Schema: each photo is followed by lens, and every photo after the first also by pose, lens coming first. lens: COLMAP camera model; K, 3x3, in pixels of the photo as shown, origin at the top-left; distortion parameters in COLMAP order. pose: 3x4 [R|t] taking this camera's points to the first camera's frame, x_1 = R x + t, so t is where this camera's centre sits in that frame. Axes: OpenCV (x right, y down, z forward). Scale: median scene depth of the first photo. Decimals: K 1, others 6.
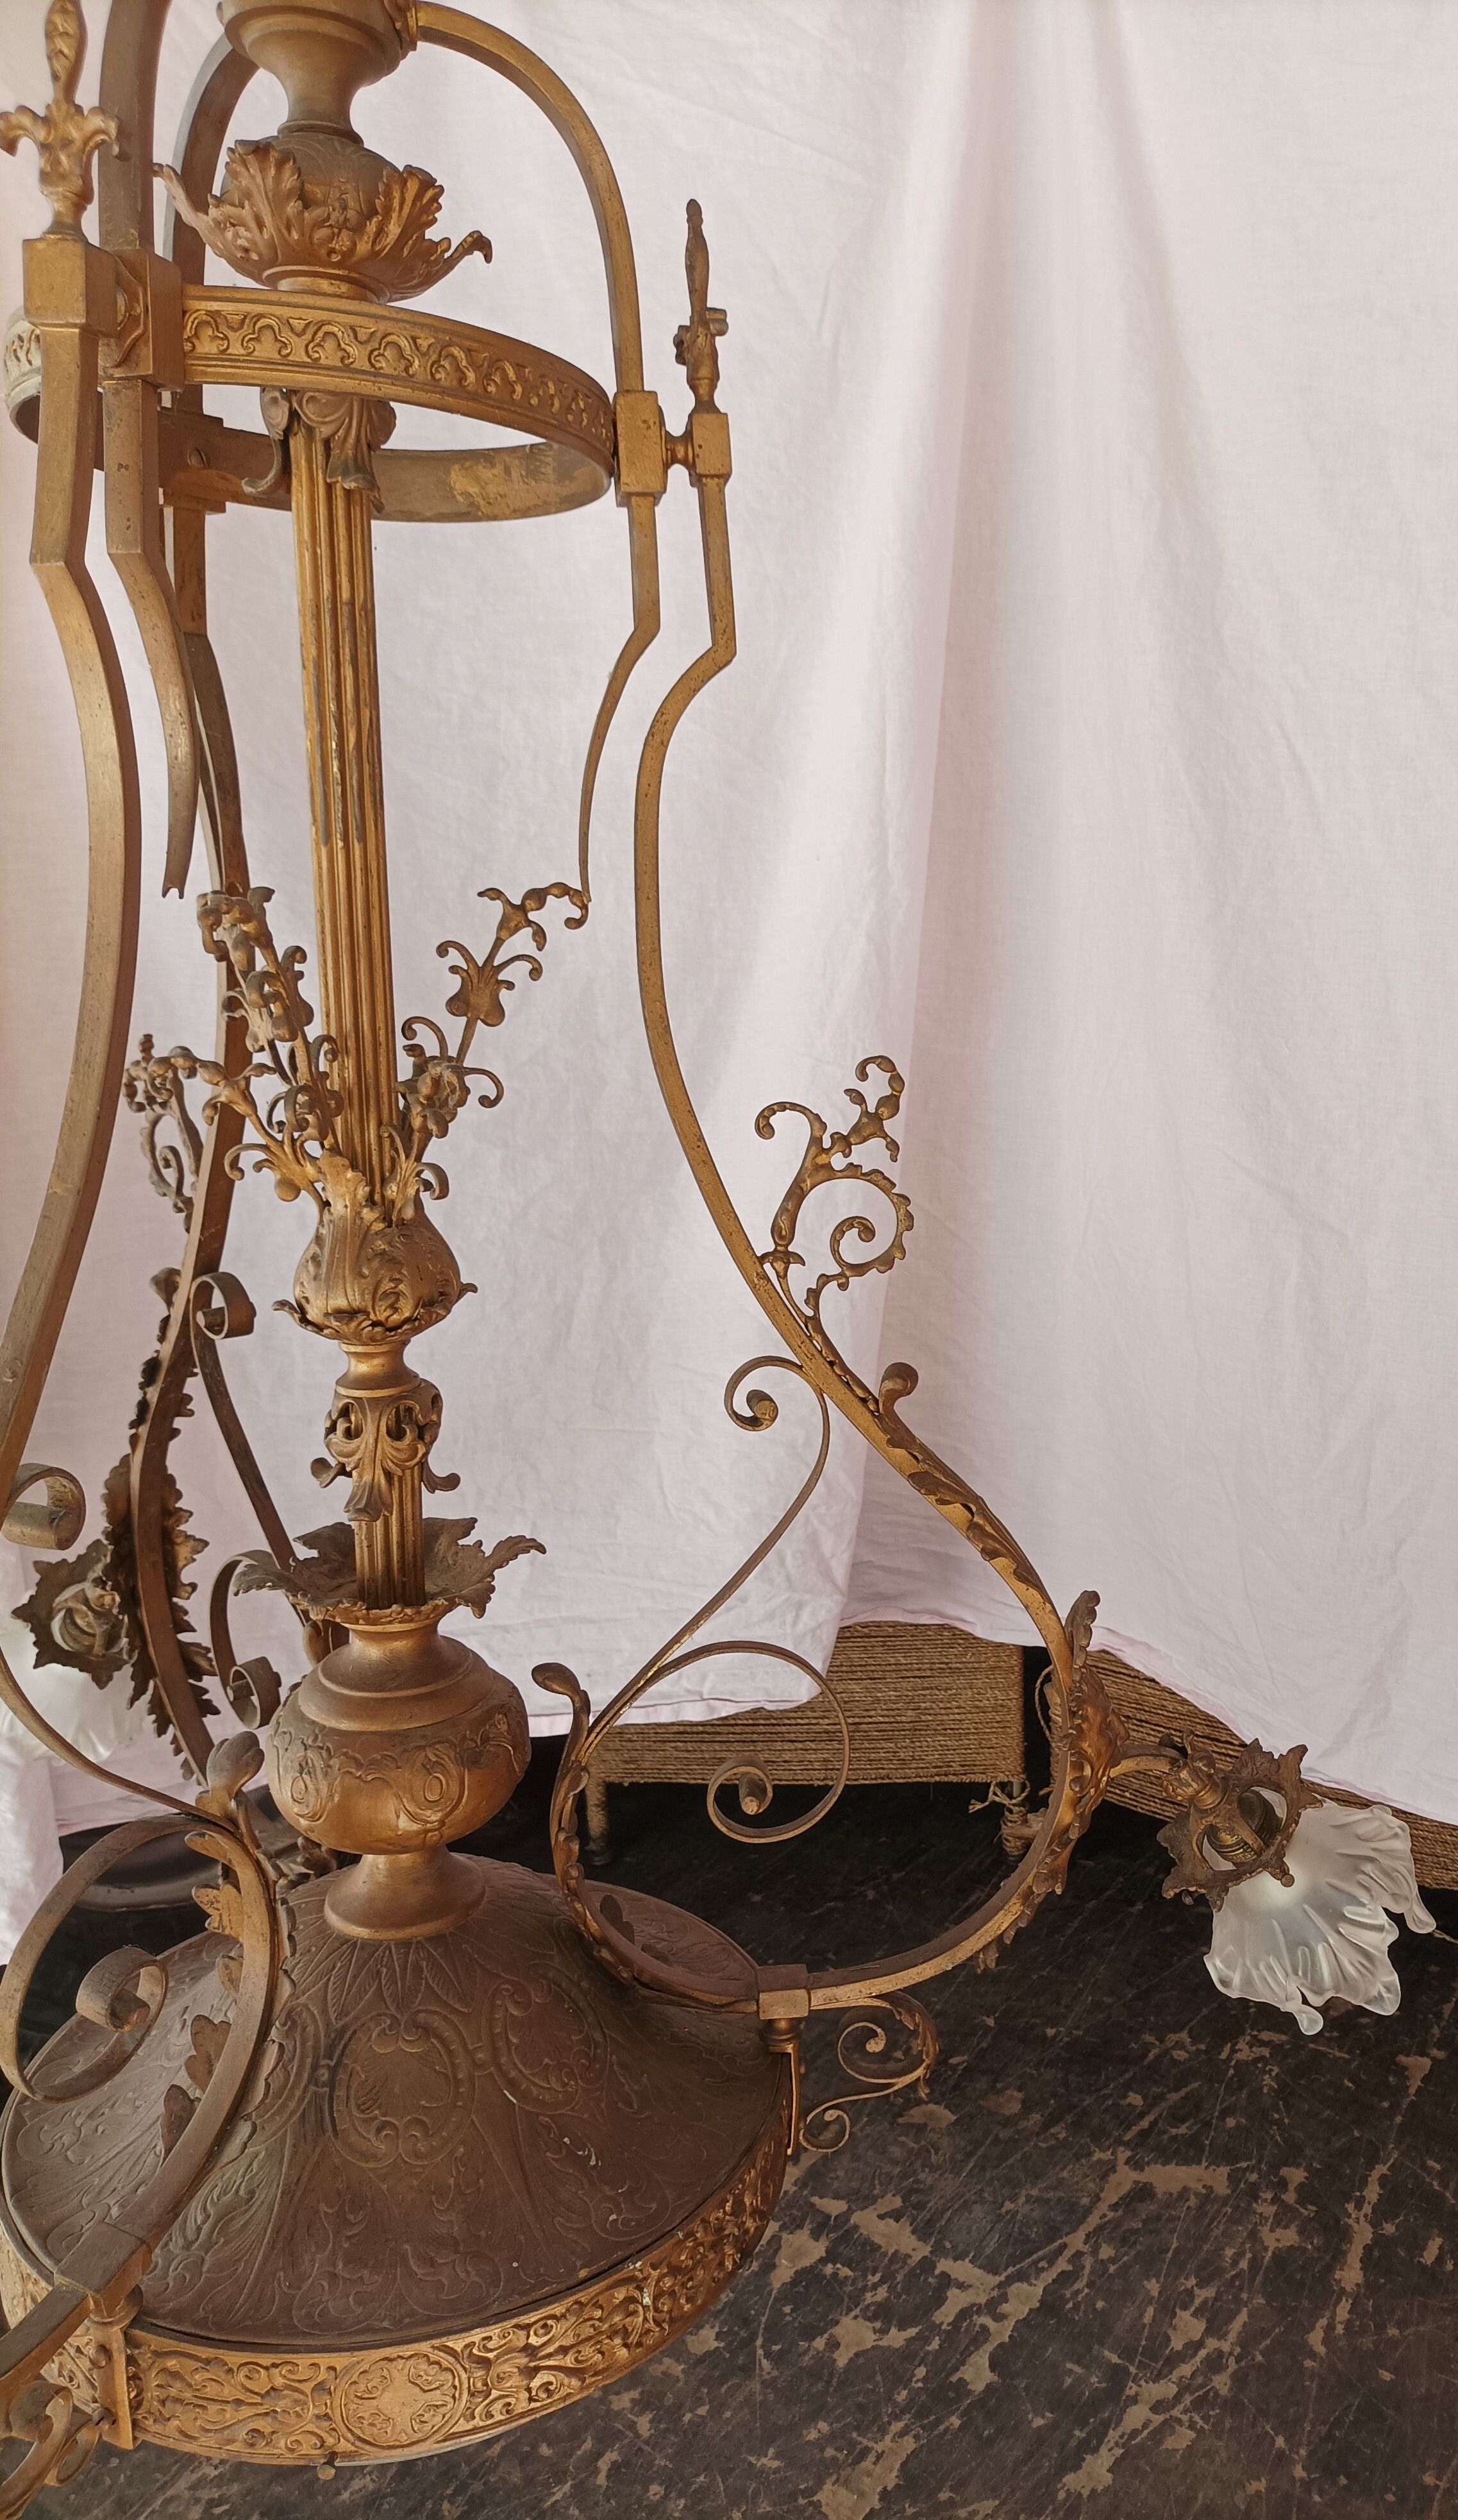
lens RADIAL K [[1895.0, 0, 897.7], [0, 1895.0, 1265.3], [0, 0, 1]] dist [0.023209, -0.023908]
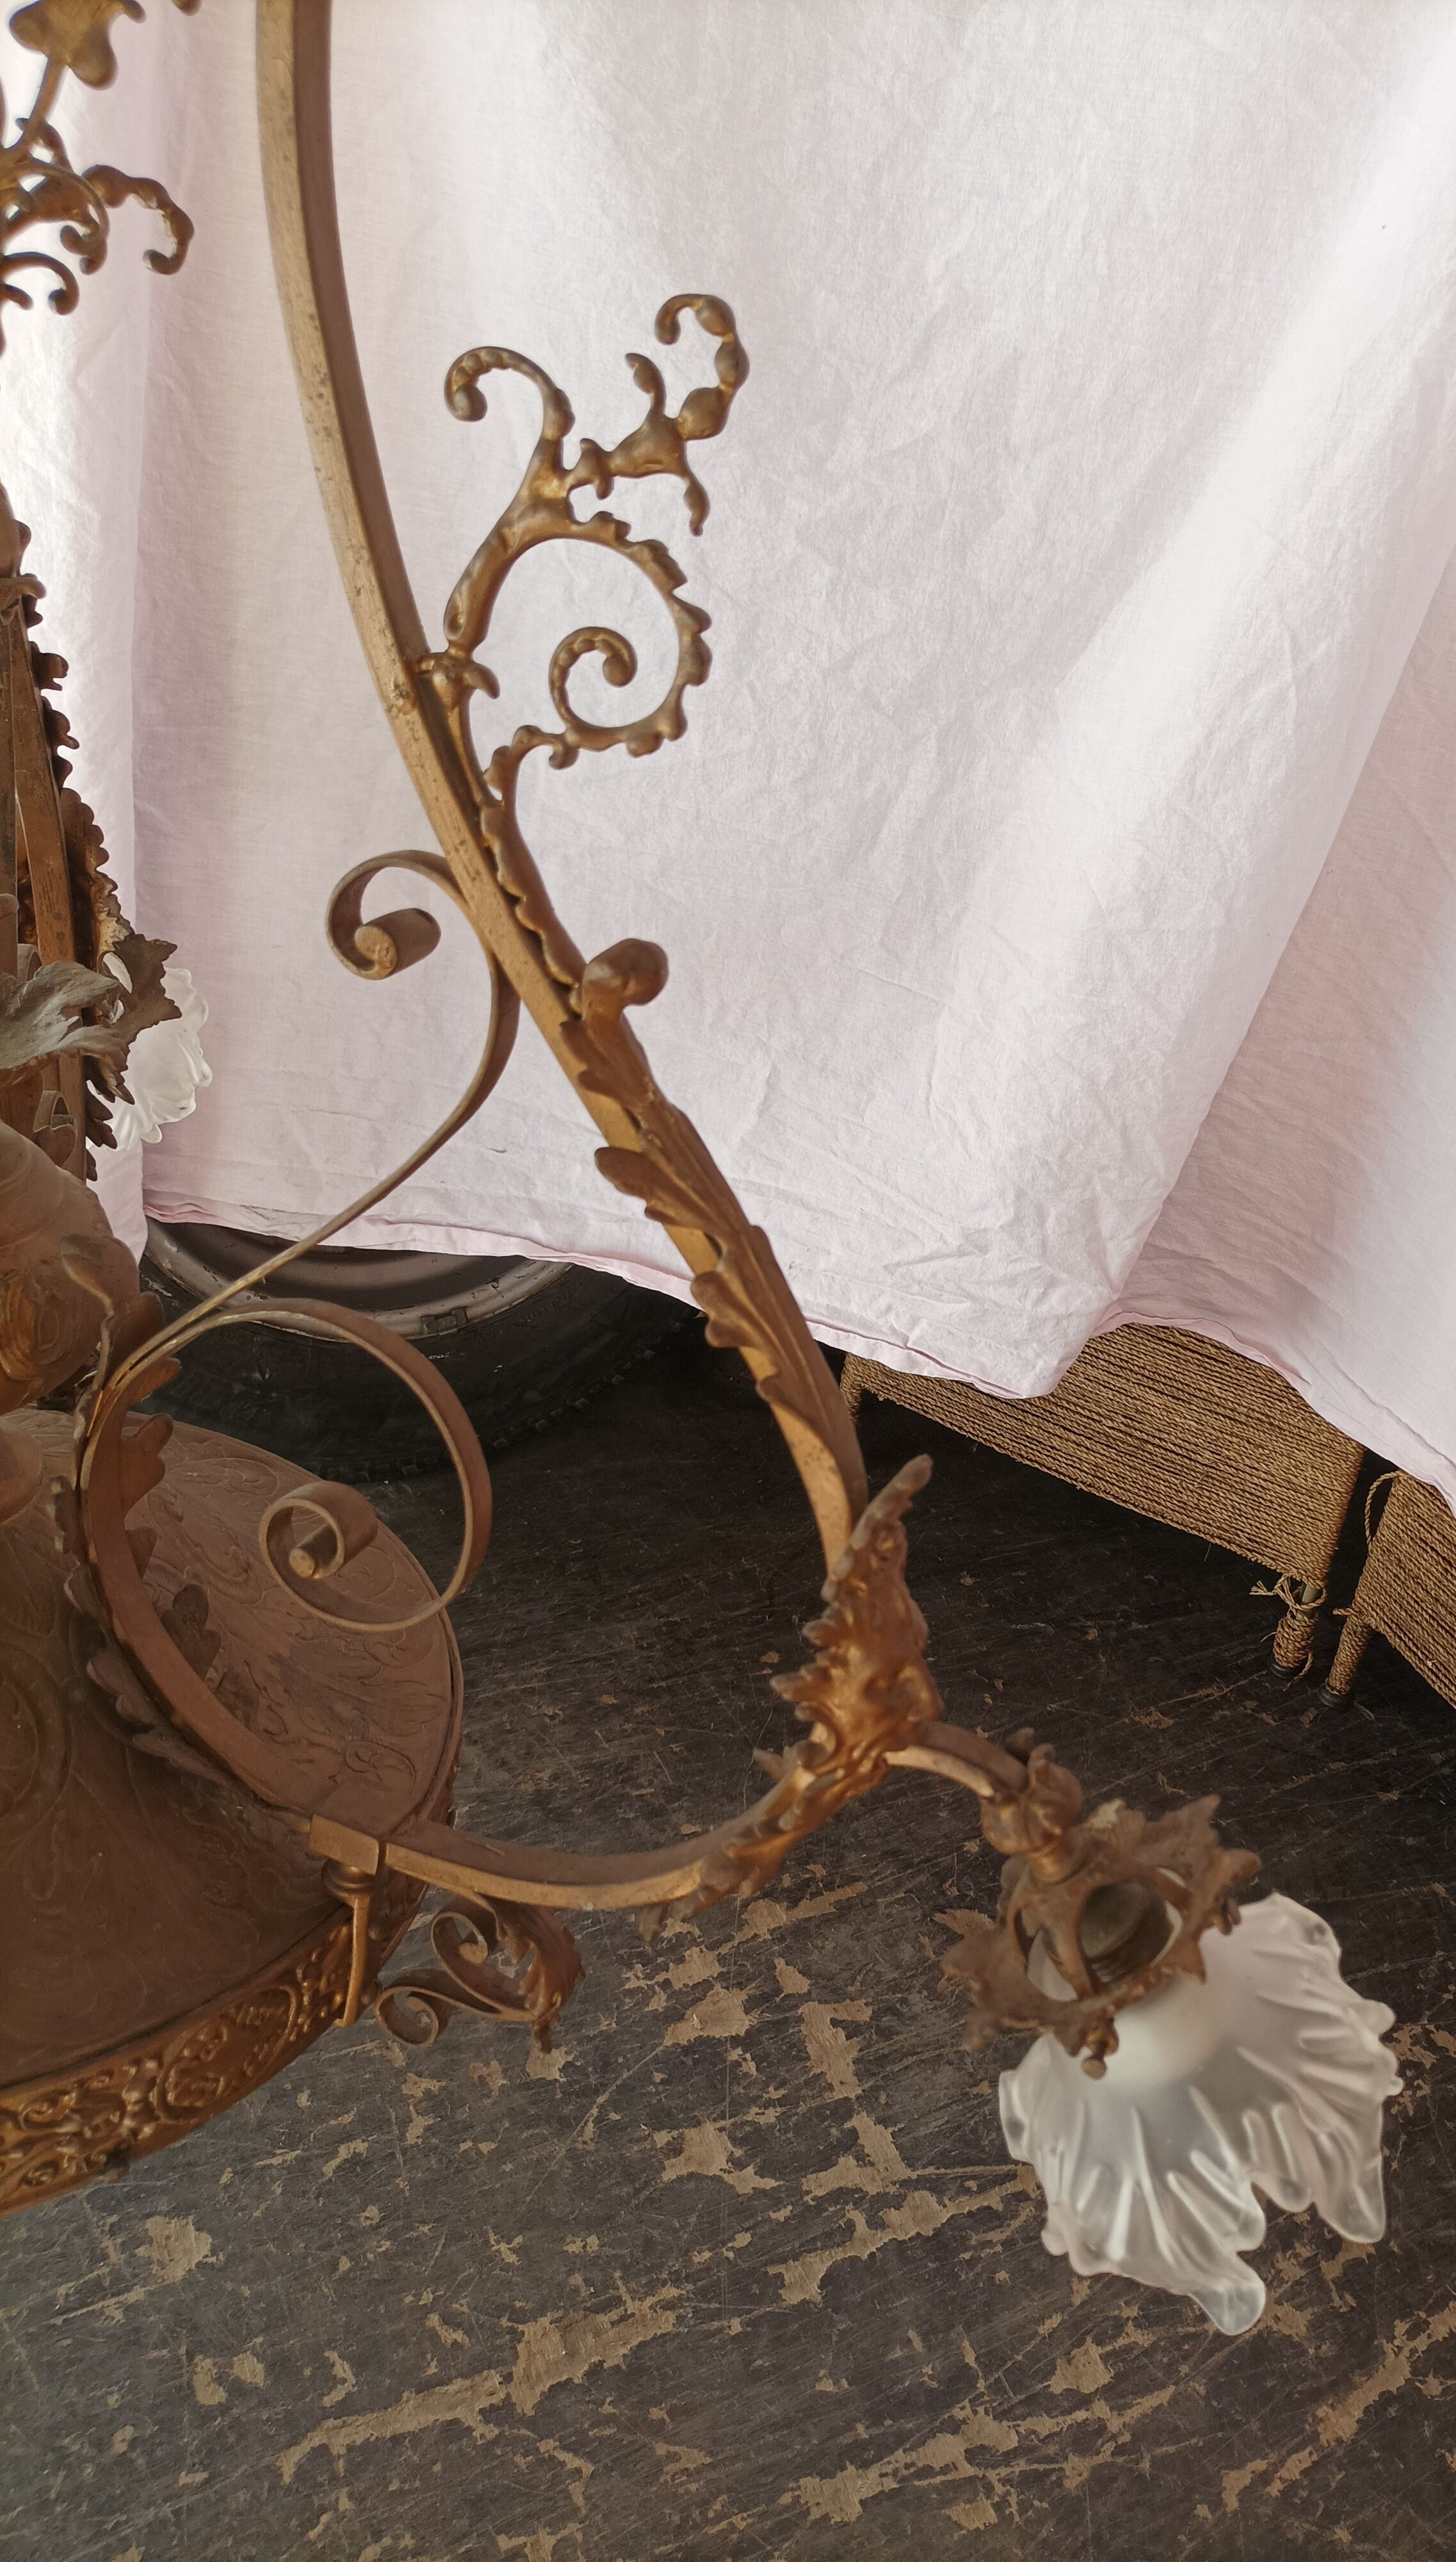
lens RADIAL K [[1932.3, 0, 889.9], [0, 1932.3, 1253.4], [0, 0, 1]] dist [0.018527, -0.013145]
pose [[0.881424, 0.352893, -0.313940, 0.160997], [-0.279141, 0.925368, 0.256466, -0.015292], [0.381015, -0.138421, 0.914148, 0.324863]]
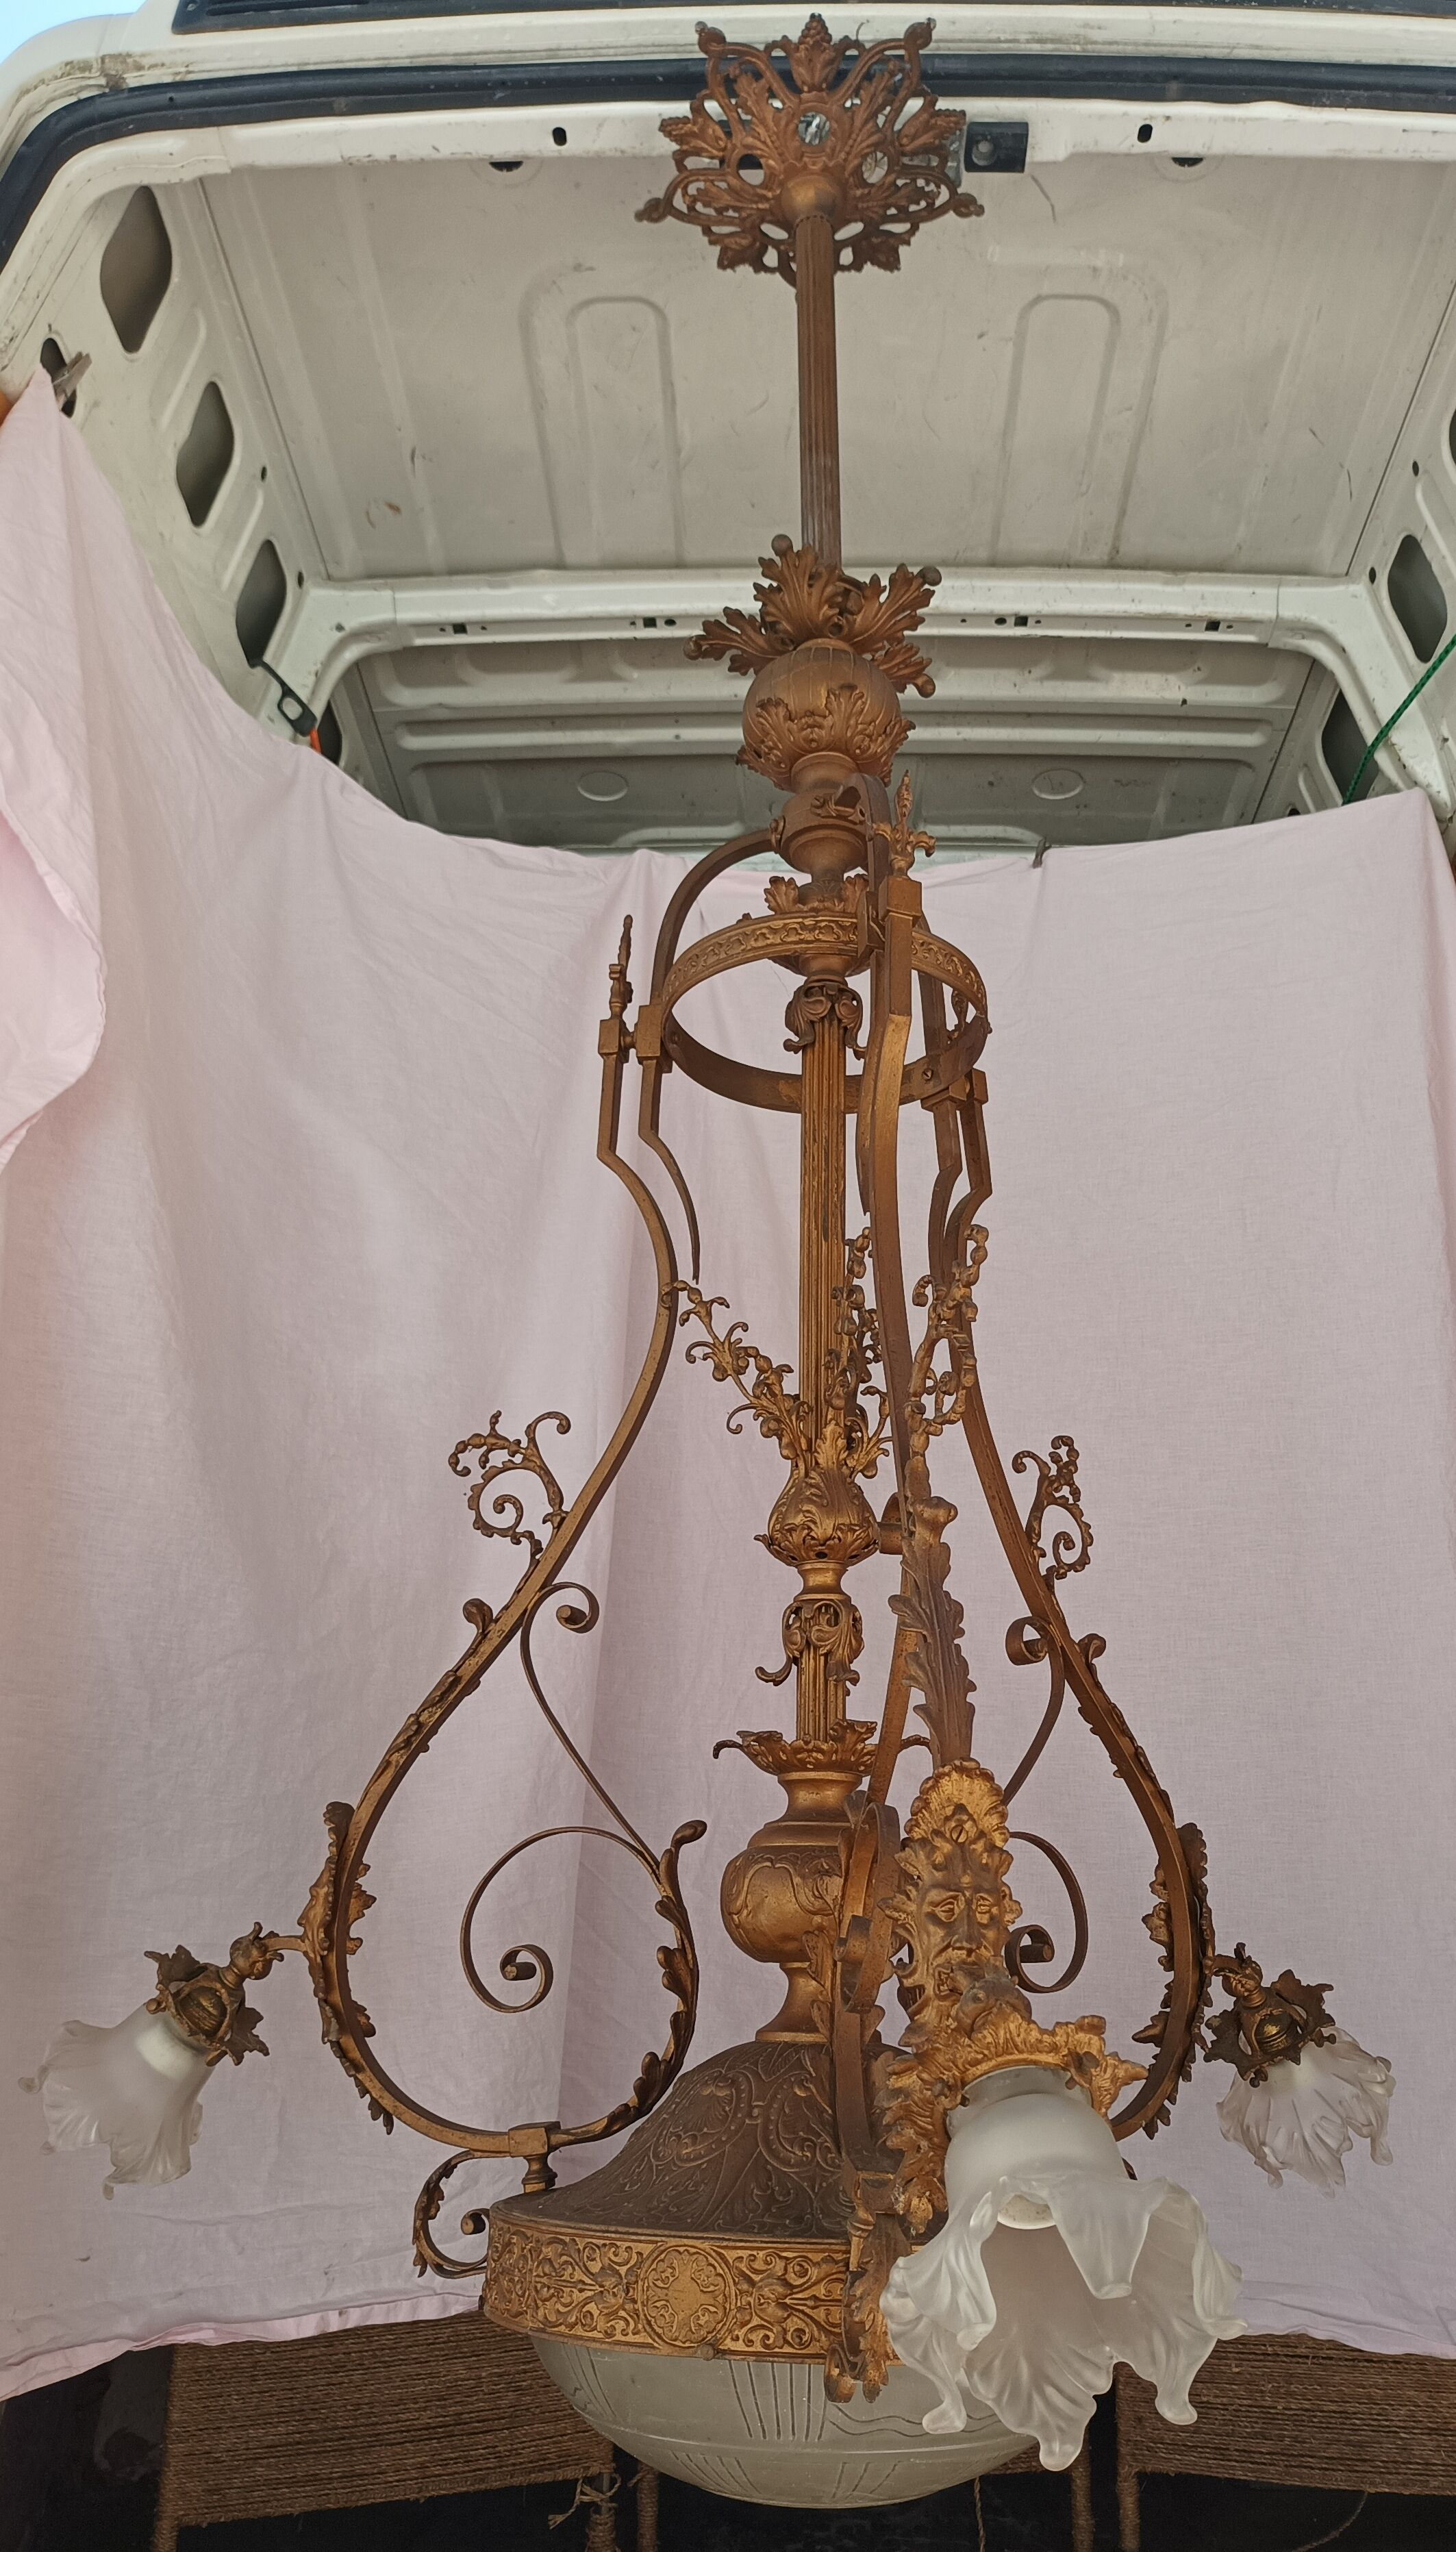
lens RADIAL K [[1925.0, 0, 729.6], [0, 1925.0, 1279.1], [0, 0, 1]] dist [0.018527, -0.013145]
pose [[0.889256, 0.158990, 0.428889, -0.582634], [0.075460, 0.873808, -0.480380, 0.316551], [-0.451142, 0.459545, 0.765042, -0.096568]]
